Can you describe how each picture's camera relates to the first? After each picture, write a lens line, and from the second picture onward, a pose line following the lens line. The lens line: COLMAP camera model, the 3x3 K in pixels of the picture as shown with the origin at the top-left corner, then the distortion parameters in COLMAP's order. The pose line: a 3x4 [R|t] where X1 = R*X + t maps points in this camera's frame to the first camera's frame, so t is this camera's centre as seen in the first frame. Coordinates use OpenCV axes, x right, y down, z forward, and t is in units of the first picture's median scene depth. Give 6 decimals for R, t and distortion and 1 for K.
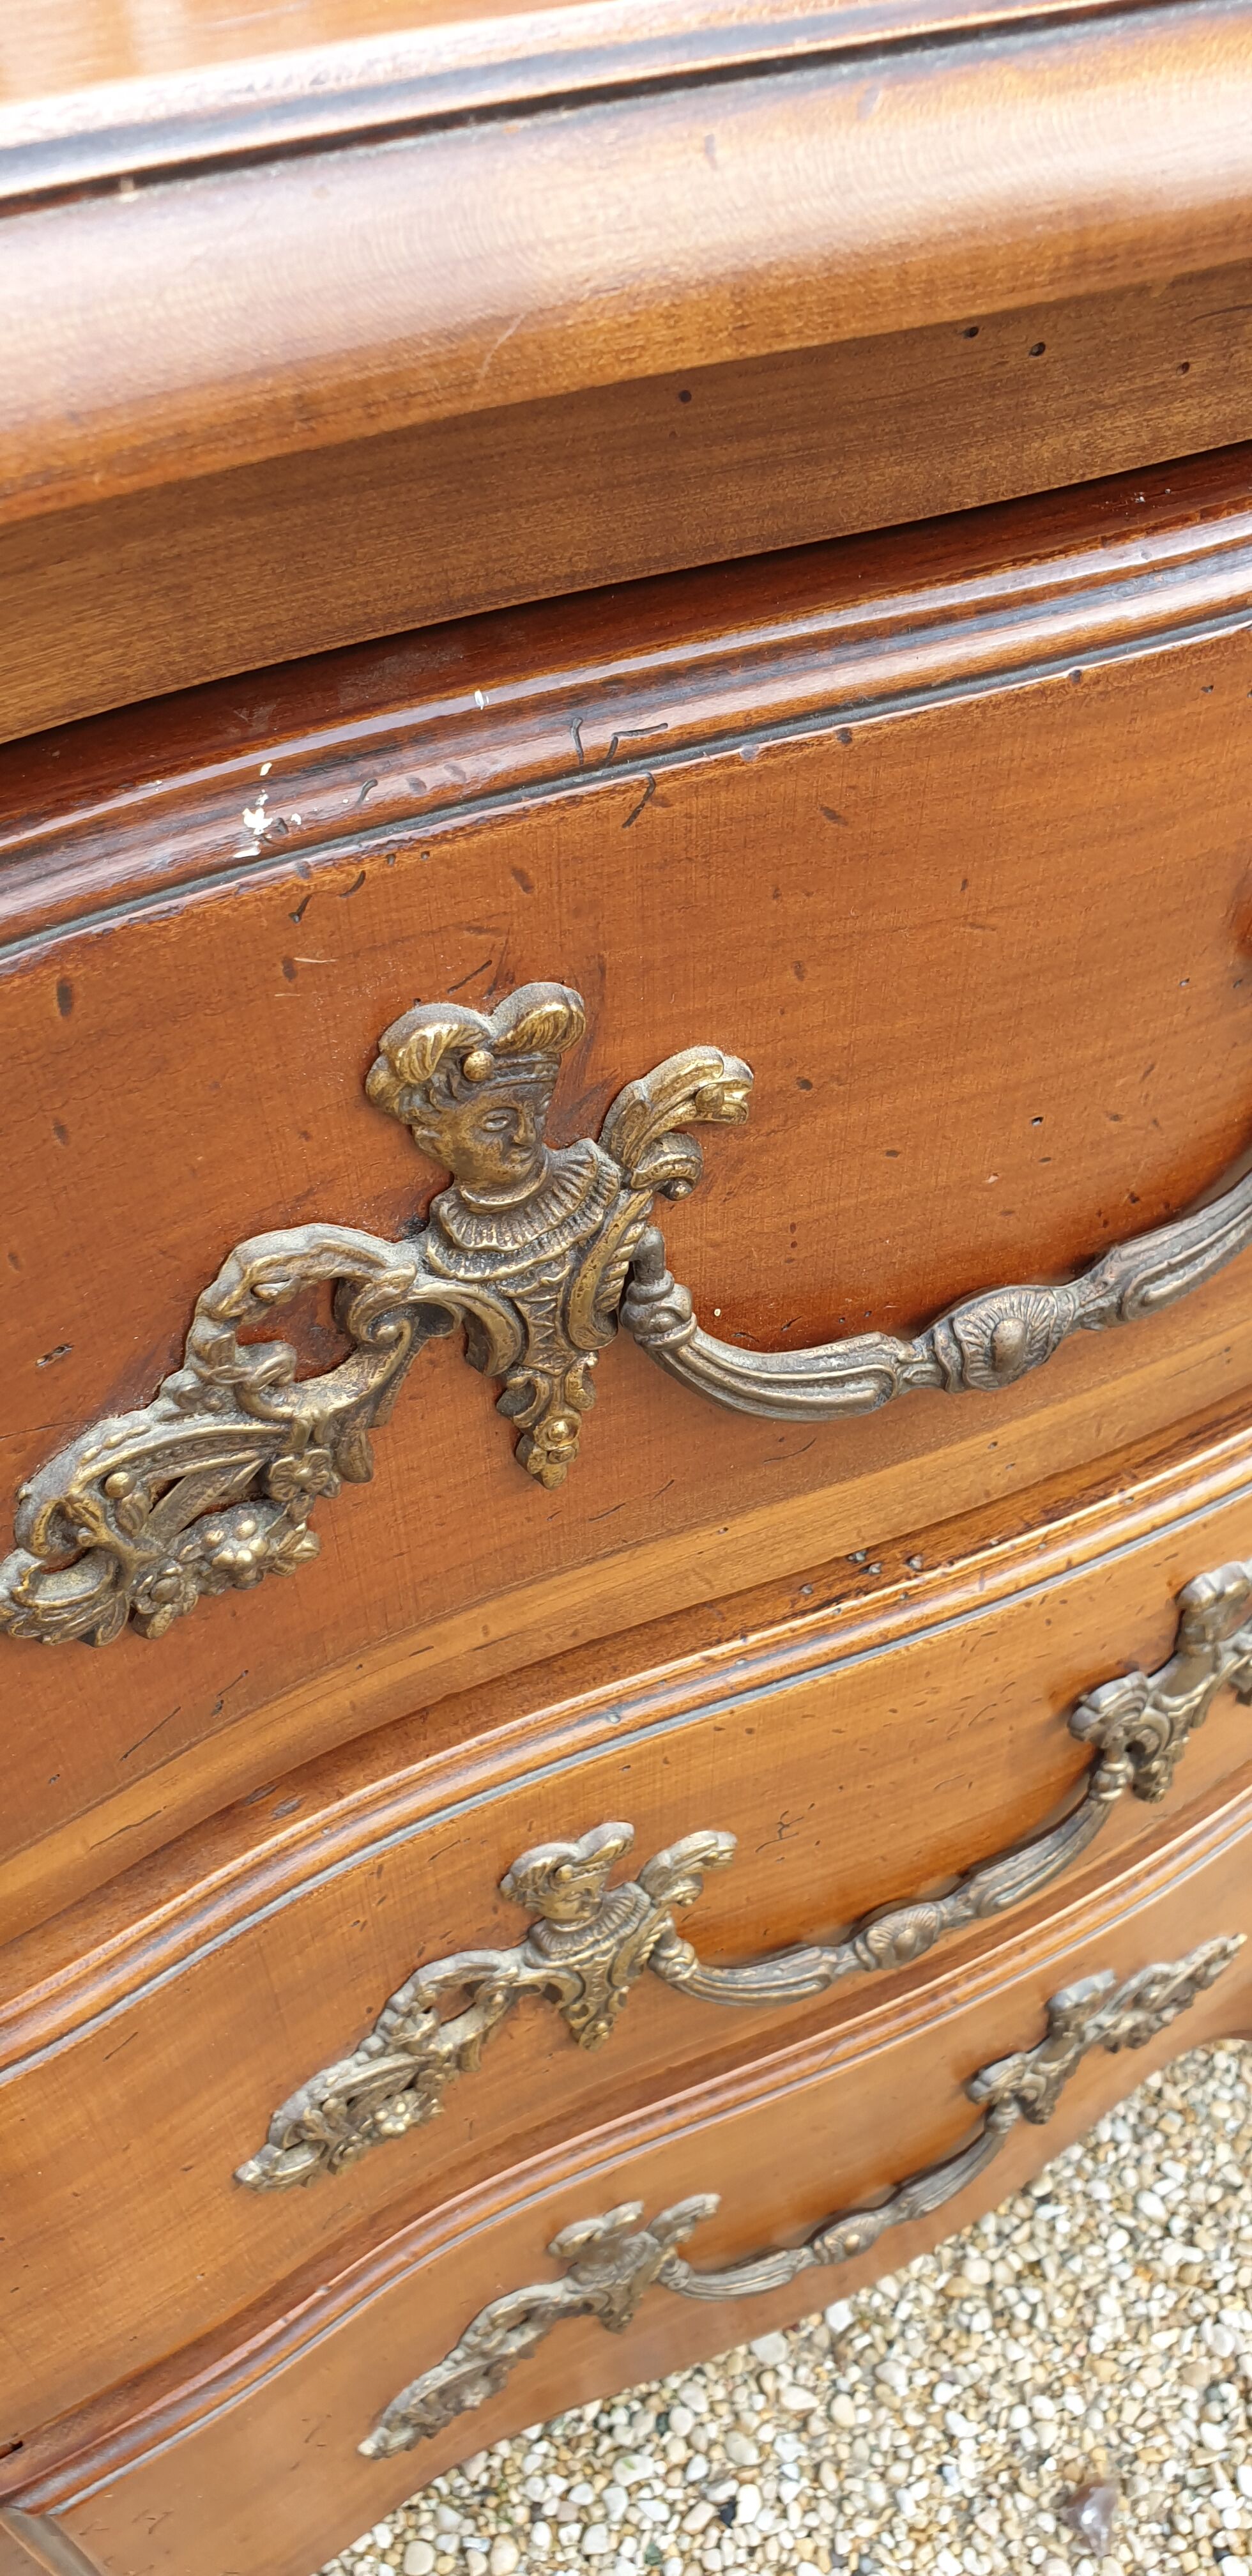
lens RADIAL K [[2001.7, 0, 598.0], [0, 2001.7, 1288.1], [0, 0, 1]] dist [-0.079215, 0.096695]
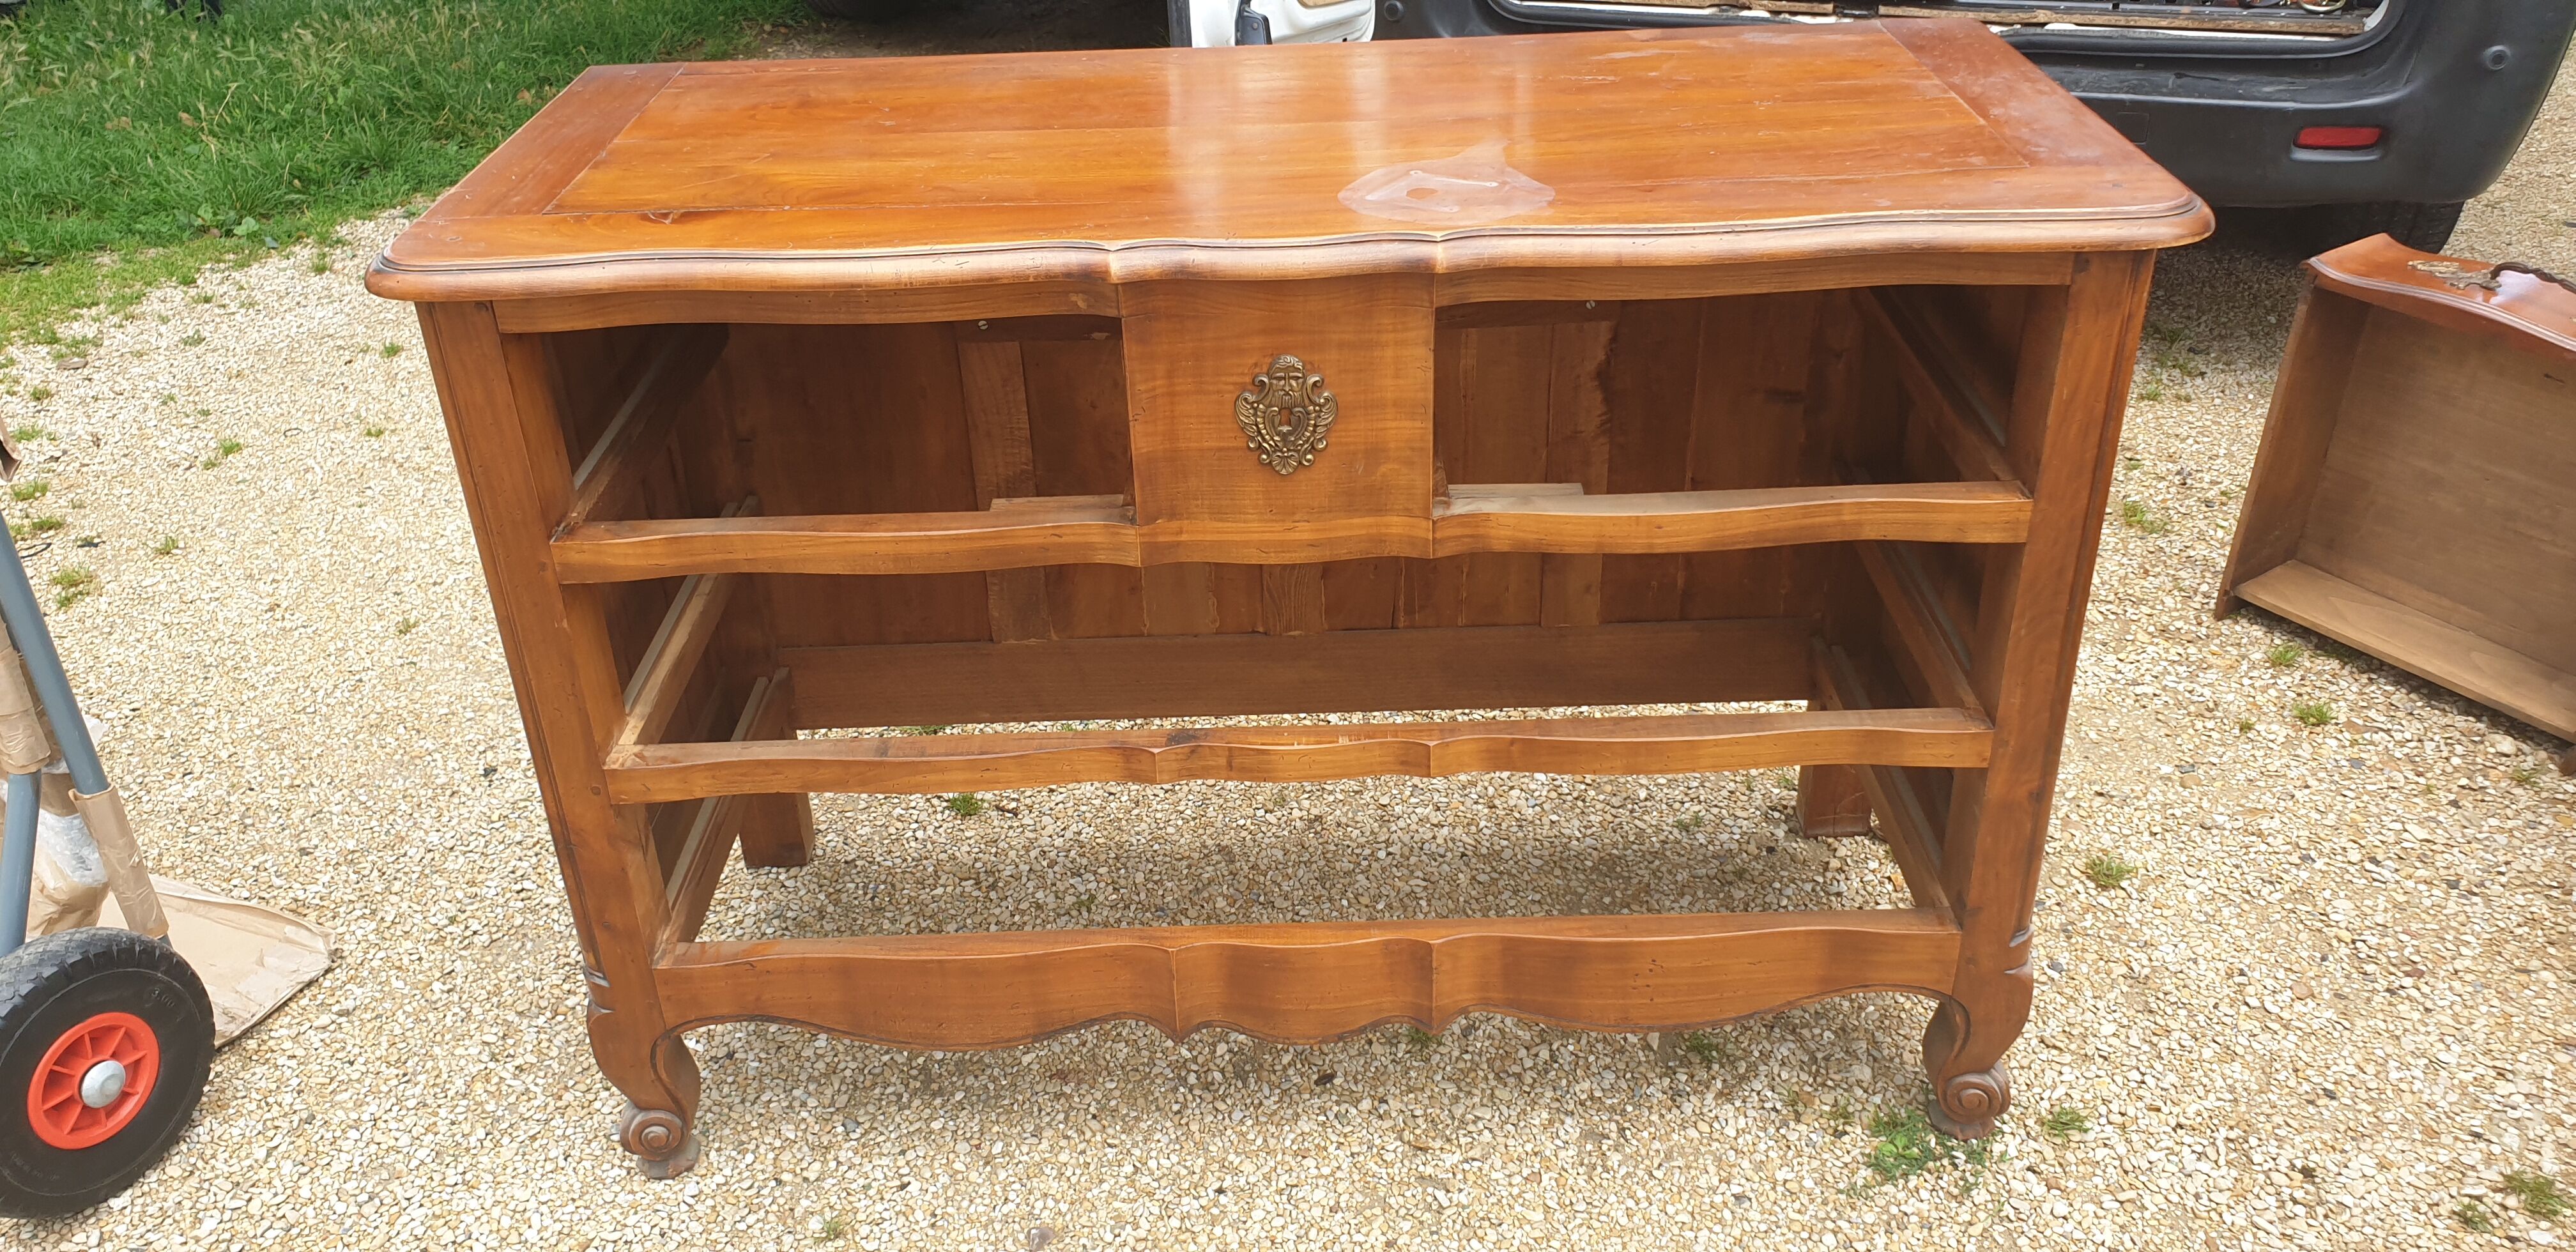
lens RADIAL K [[2001.7, 0, 1268.4], [0, 2001.7, 578.7], [0, 0, 1]] dist [-0.079215, 0.096695]
pose [[0.887016, 0.217089, -0.407523, 1.186213], [-0.325550, 0.919920, -0.218549, 0.346308], [0.327443, 0.326526, 0.886658, -1.065113]]
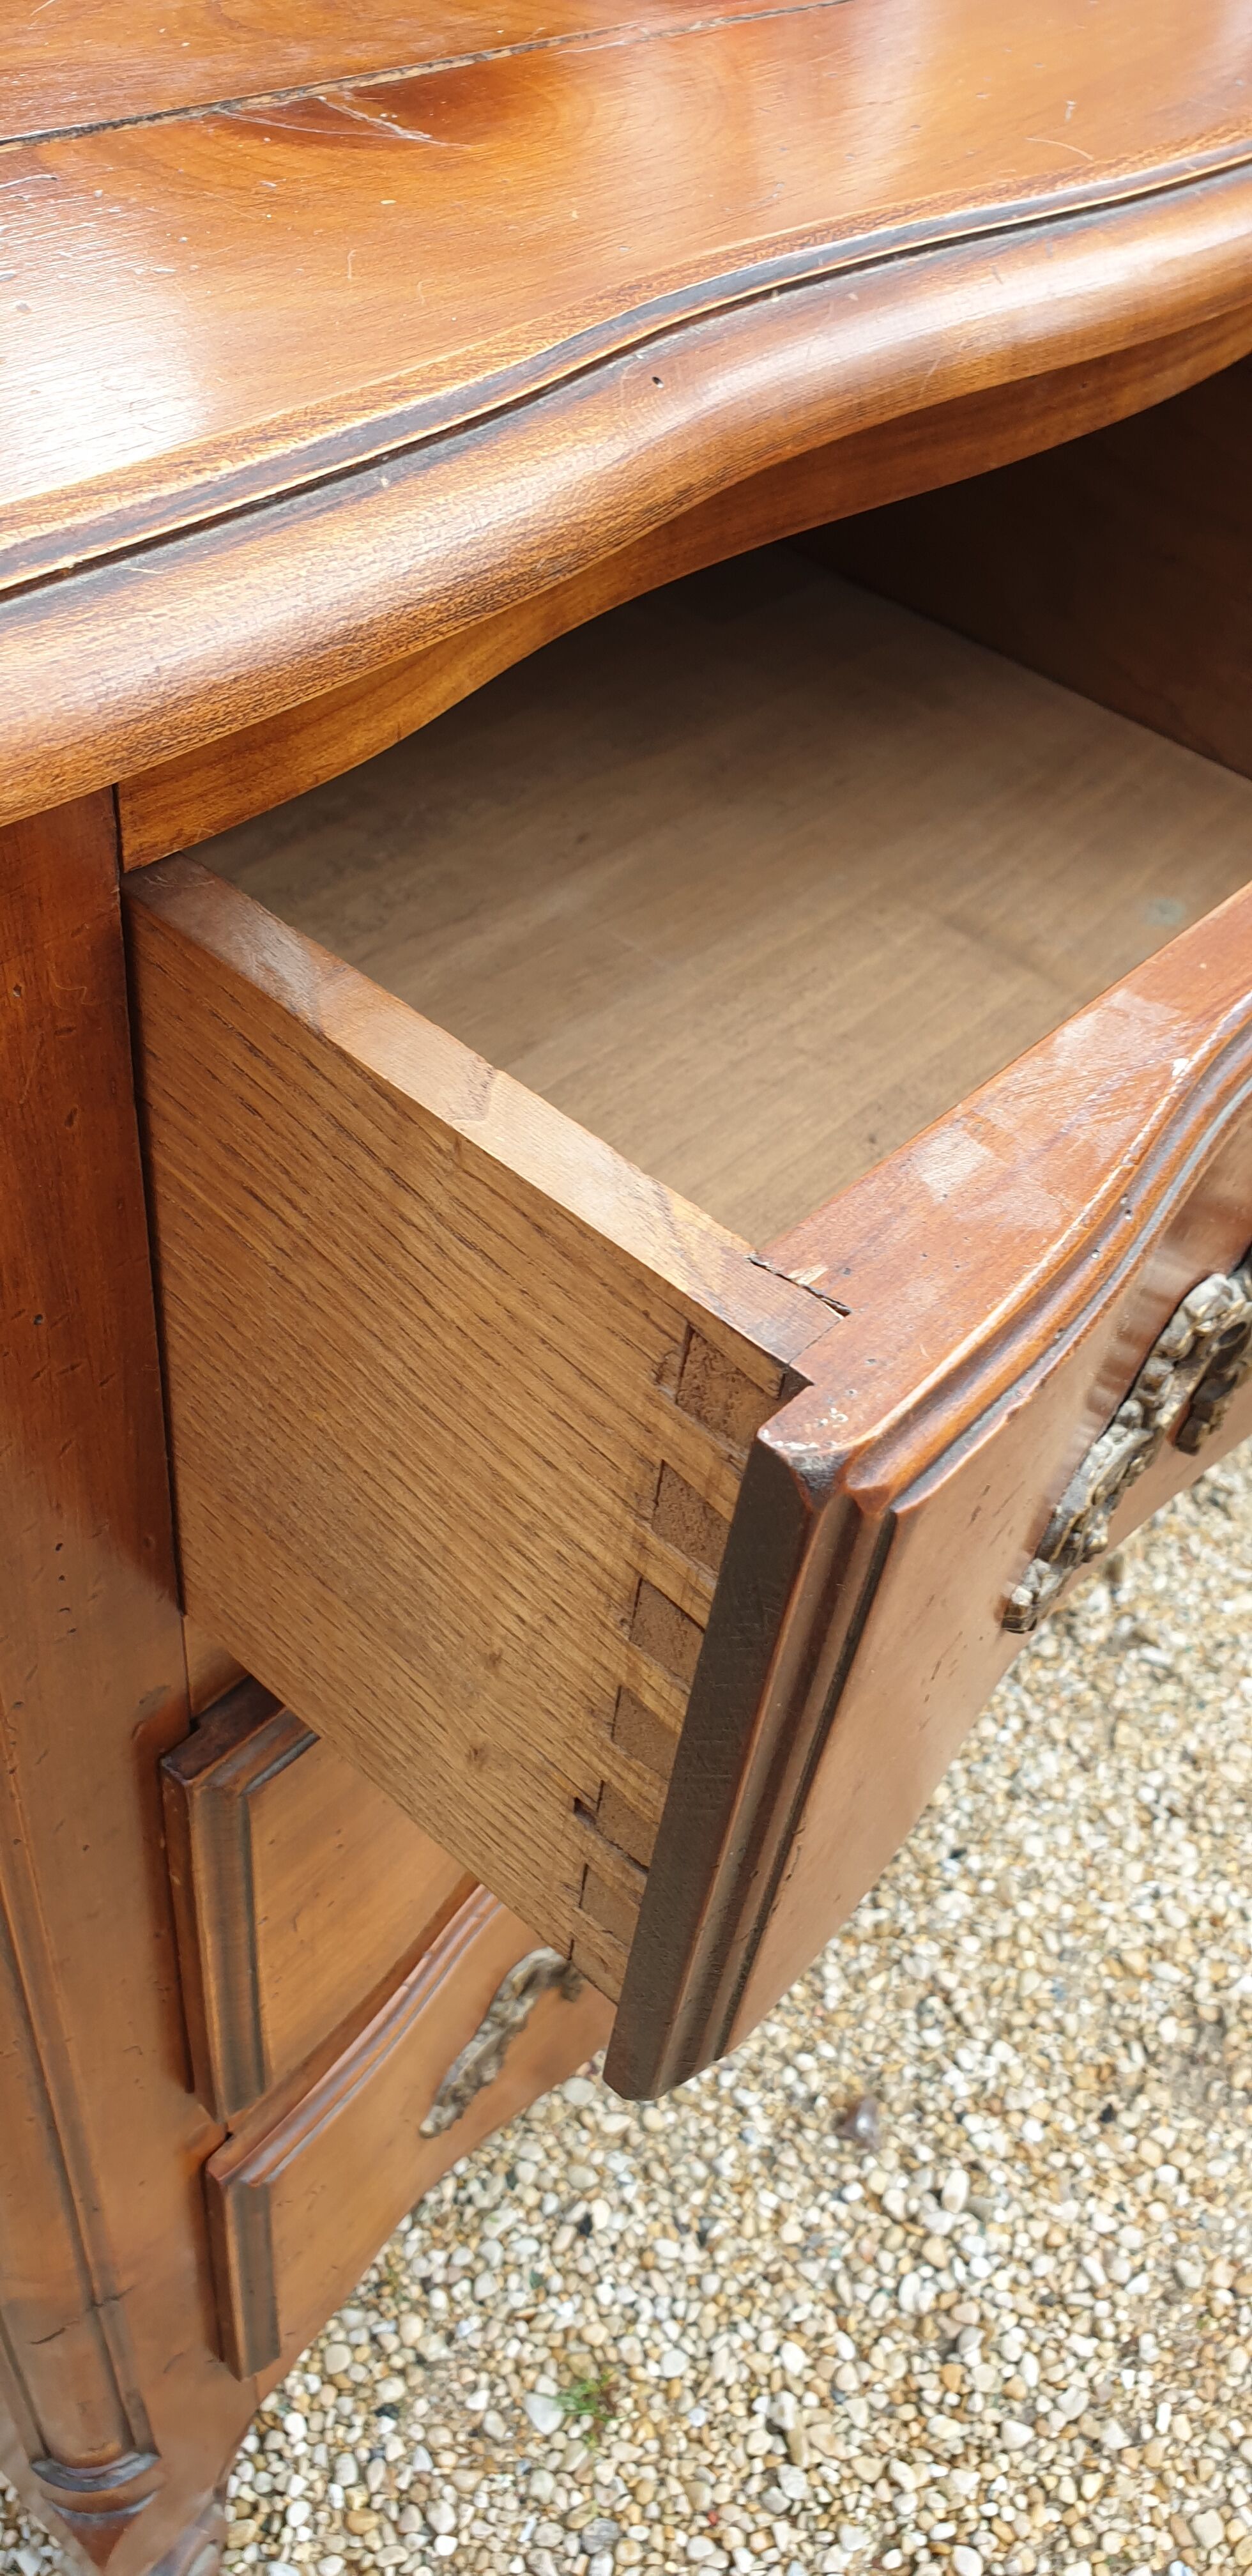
lens RADIAL K [[2001.7, 0, 628.9], [0, 2001.7, 1299.0], [0, 0, 1]] dist [-0.079215, 0.096695]
pose [[0.918161, -0.179124, 0.353405, -0.224366], [0.181876, 0.982985, 0.025706, 0.056968], [-0.351996, 0.040673, 0.935117, -0.123480]]
